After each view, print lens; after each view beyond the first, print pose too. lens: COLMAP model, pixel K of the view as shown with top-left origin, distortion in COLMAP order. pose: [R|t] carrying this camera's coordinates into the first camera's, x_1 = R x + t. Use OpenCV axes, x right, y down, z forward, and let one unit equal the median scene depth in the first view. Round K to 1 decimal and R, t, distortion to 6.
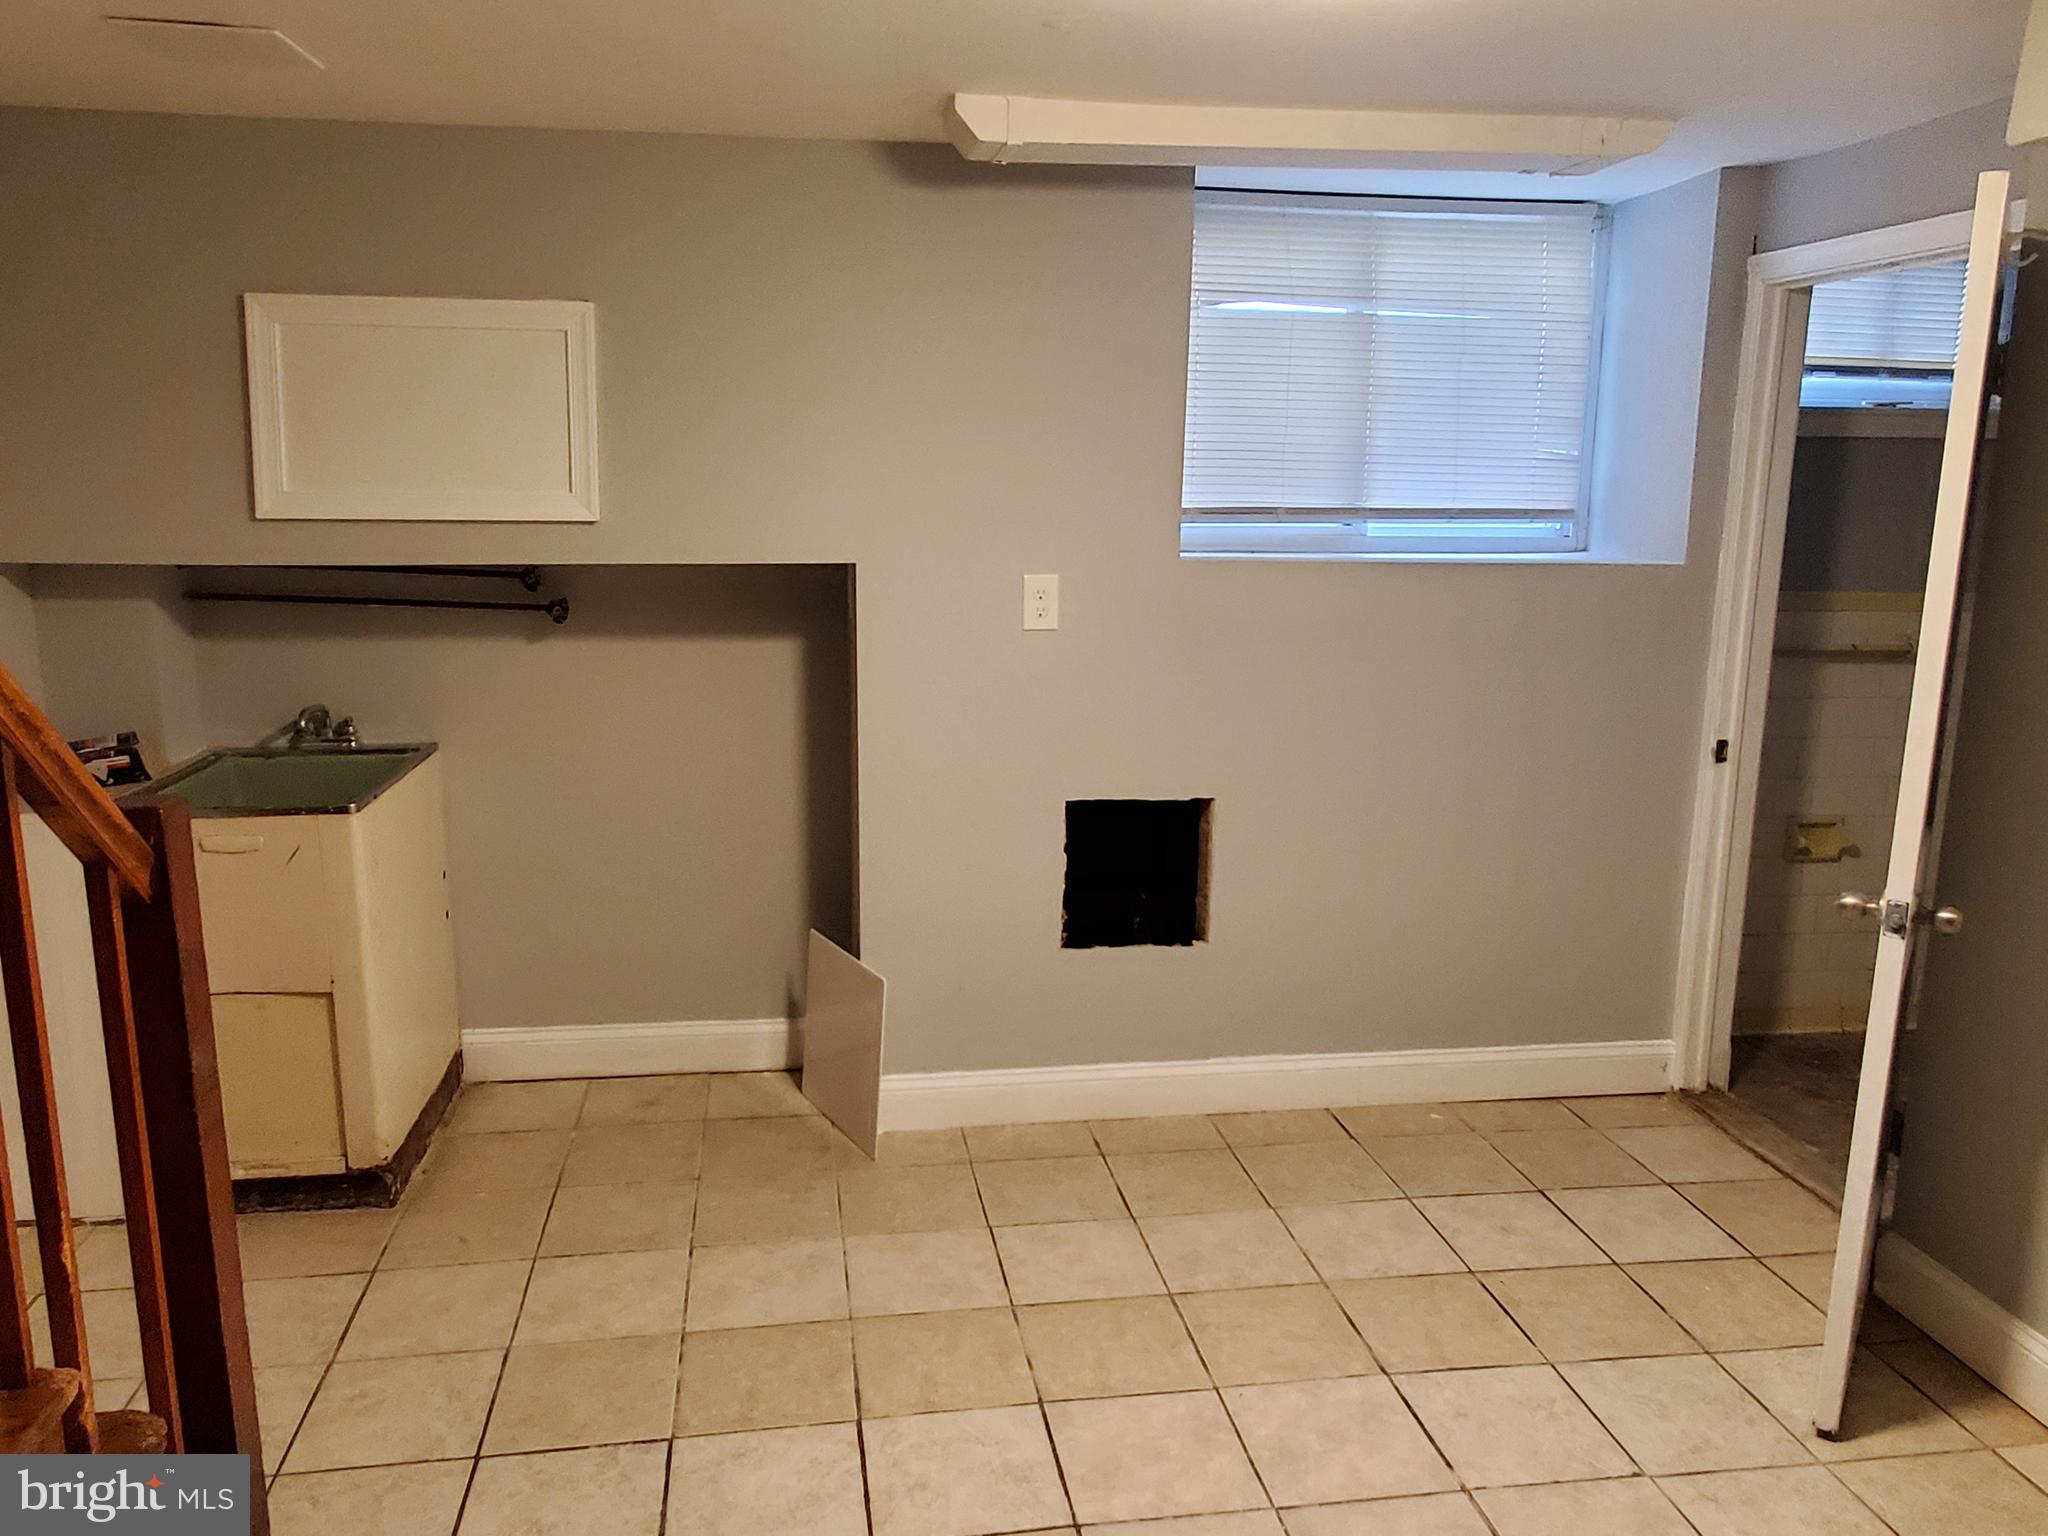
lens RADIAL K [[1494.4, 0, 998.5], [0, 1494.4, 770.7], [0, 0, 1]] dist [0.000032, 0.000088]
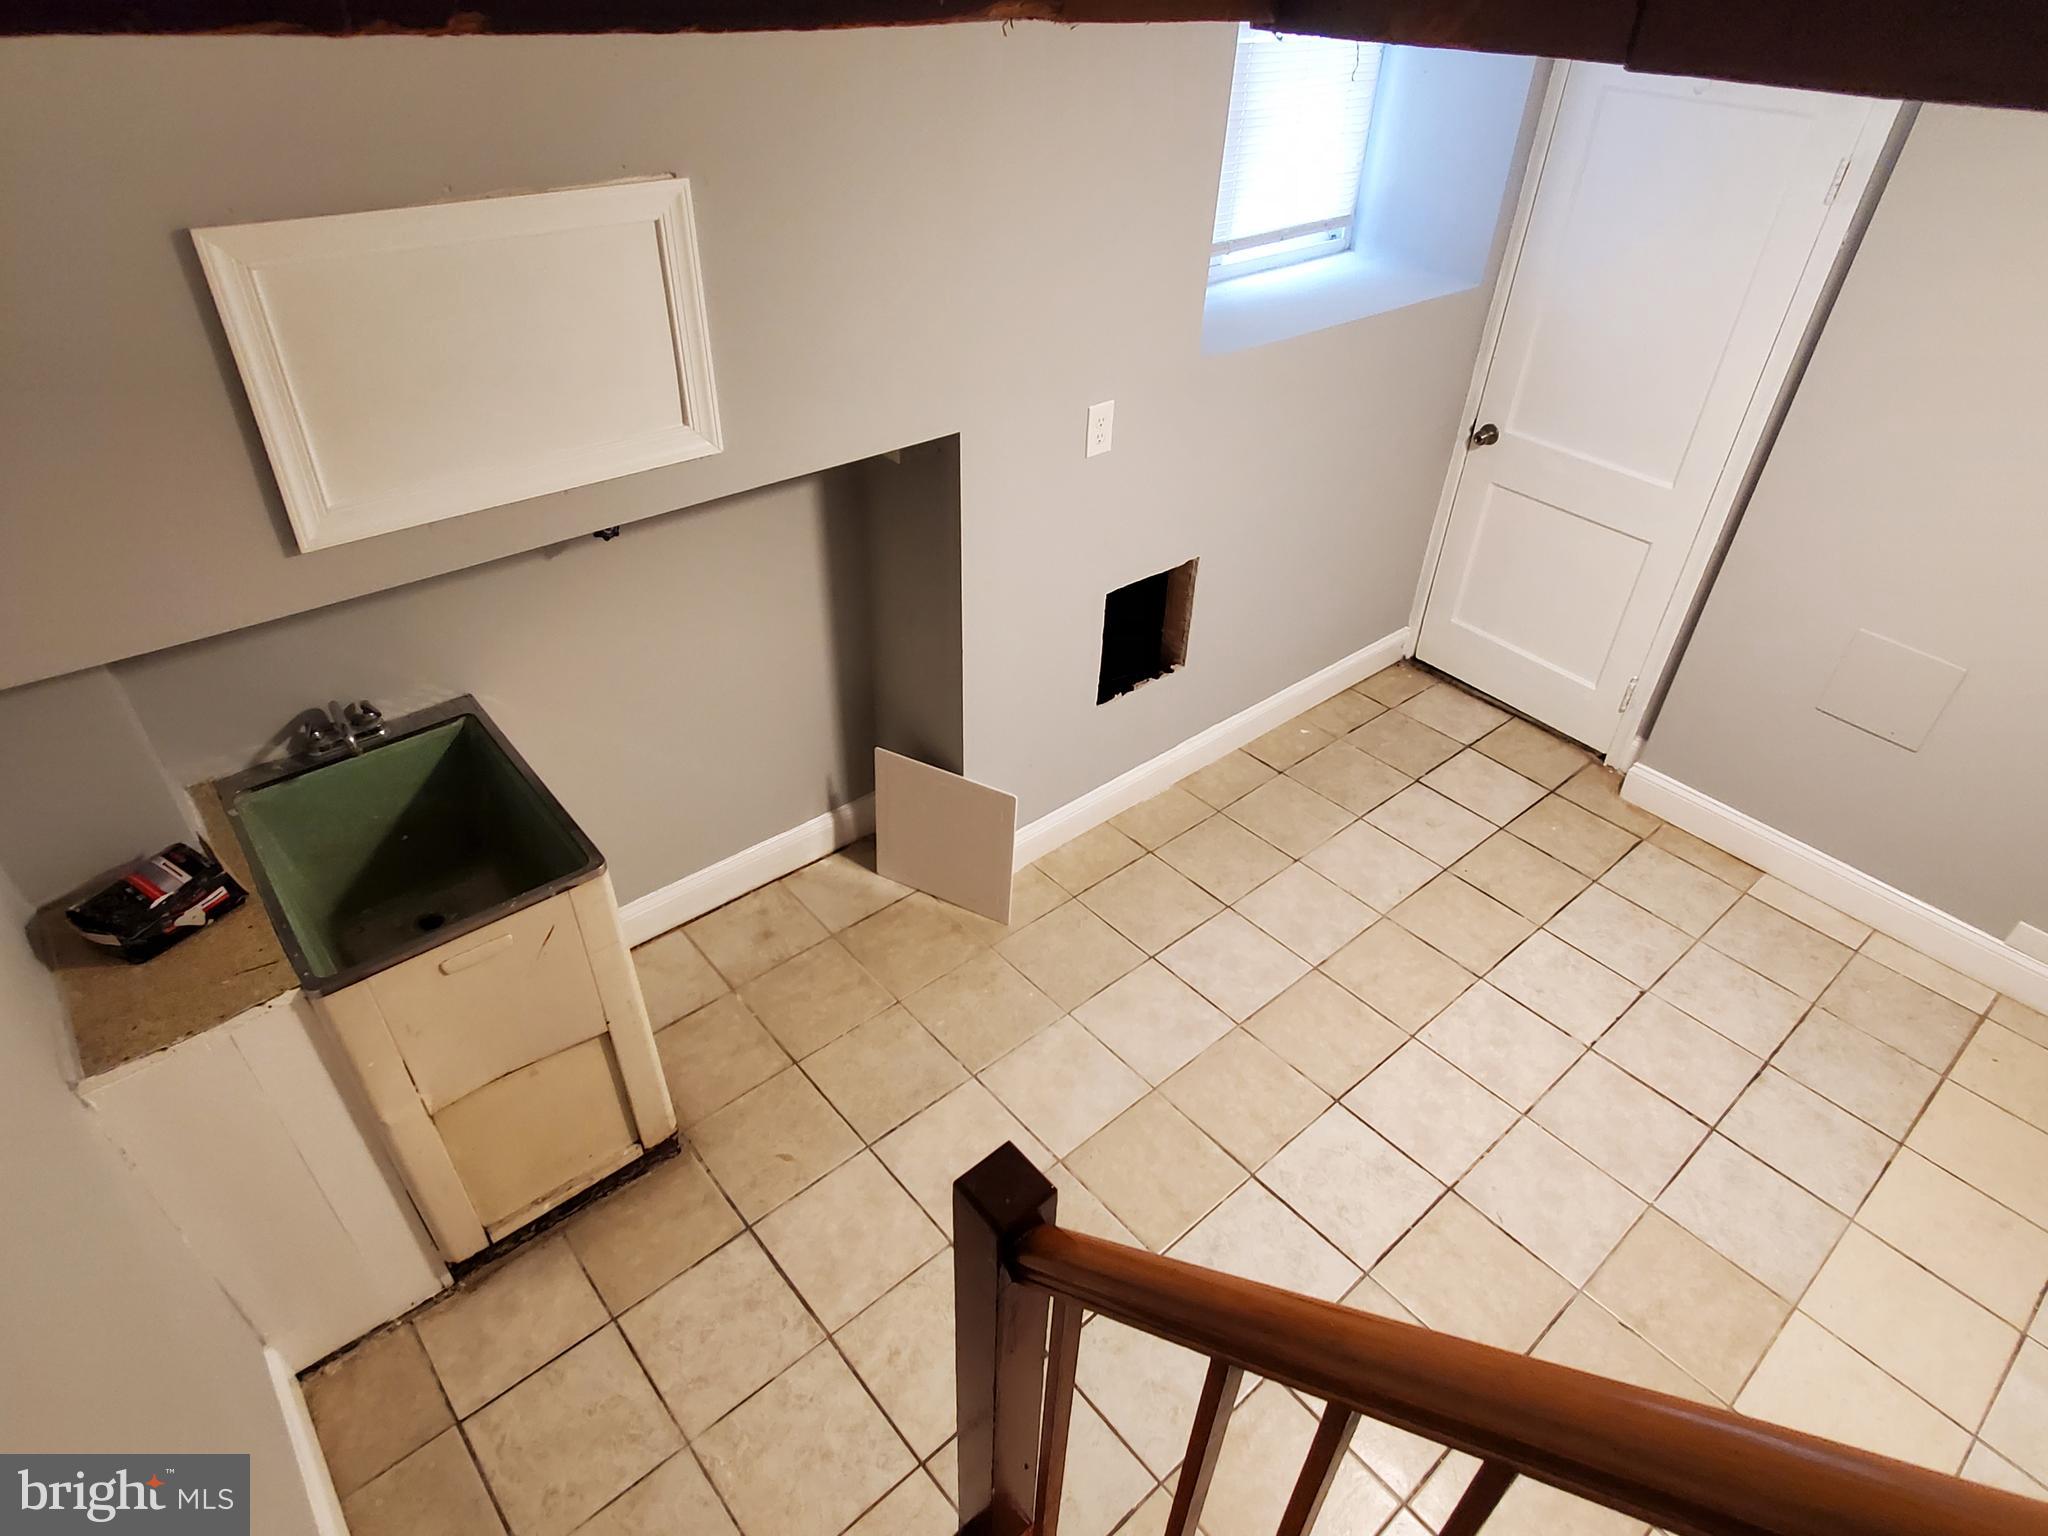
lens RADIAL K [[1180.6, 0, 1024.0], [0, 1180.6, 768.0], [0, 0, 1]] dist [-0.002989, 0.009912]
pose [[0.844726, -0.311341, 0.435322, -0.483309], [0.090175, 0.884550, 0.457647, -0.306814], [-0.527548, -0.347331, 0.775277, 0.329570]]
